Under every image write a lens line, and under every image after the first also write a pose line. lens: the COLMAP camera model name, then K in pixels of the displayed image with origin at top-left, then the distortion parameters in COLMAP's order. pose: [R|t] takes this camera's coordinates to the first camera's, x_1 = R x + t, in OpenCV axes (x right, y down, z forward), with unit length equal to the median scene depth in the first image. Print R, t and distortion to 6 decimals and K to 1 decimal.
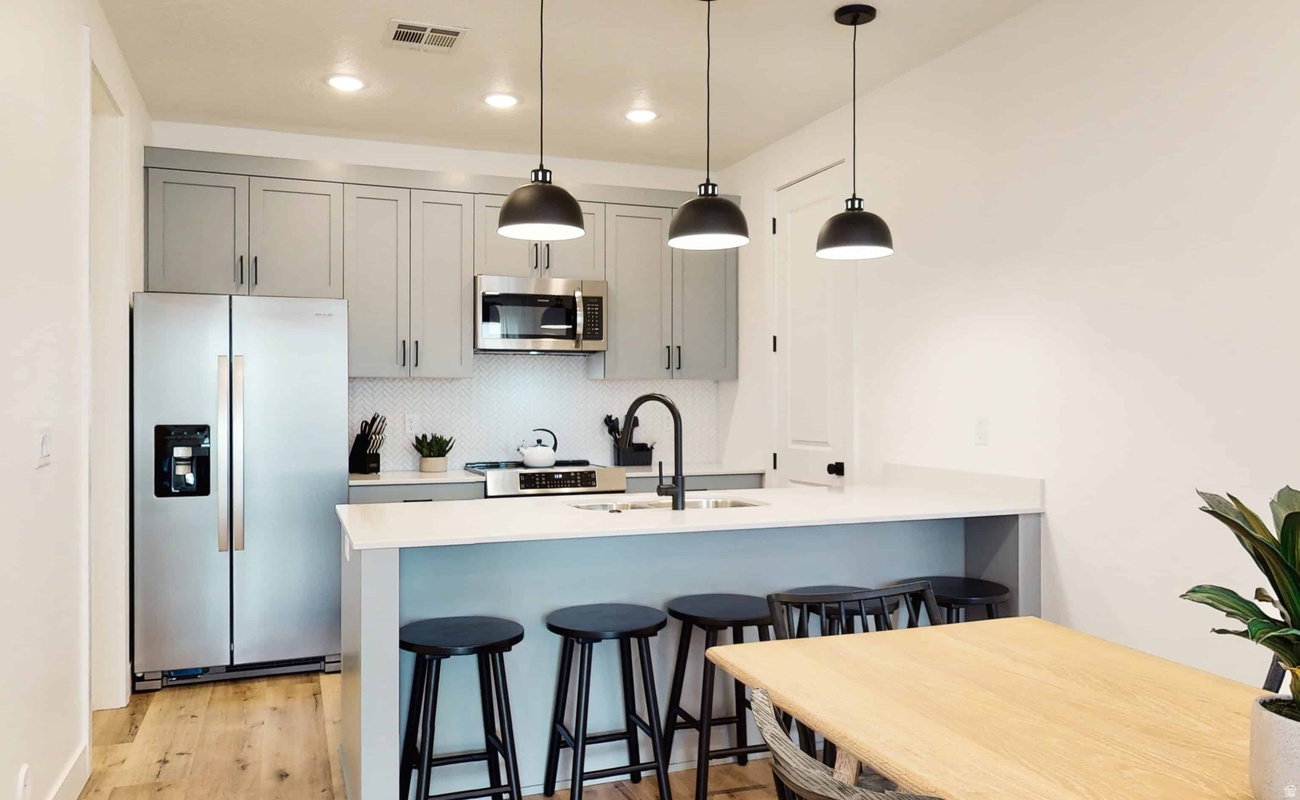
lens RADIAL K [[807.7, 0, 625.2], [0, 807.7, 402.9], [0, 0, 1]] dist [-0.097973, 0.000147]
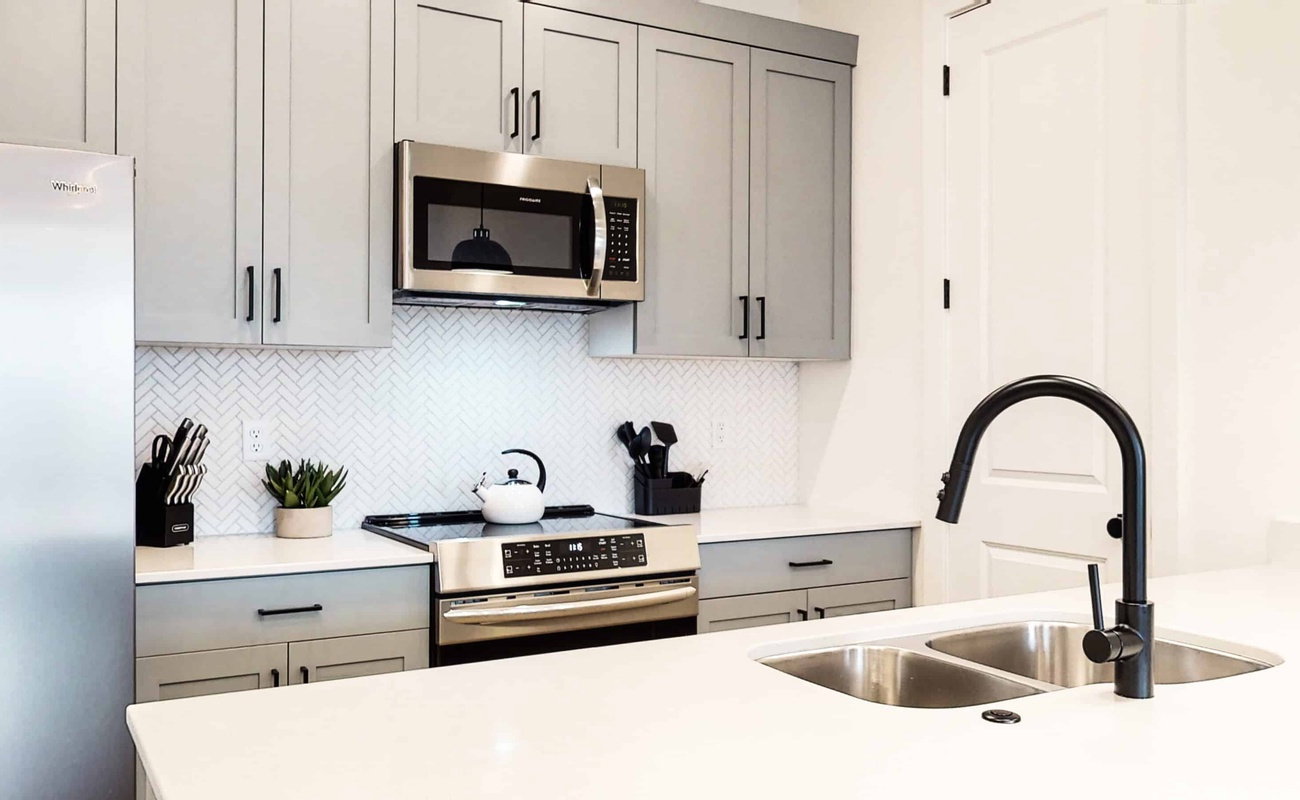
lens RADIAL K [[1060.8, 0, 649.1], [0, 1060.8, 397.7], [0, 0, 1]] dist [-0.029231, -0.002808]
pose [[0.987886, 0.006129, 0.155061, -0.128984], [-0.006196, 0.999981, -0.000054, -0.001421], [-0.155058, -0.000908, 0.987905, 0.317668]]
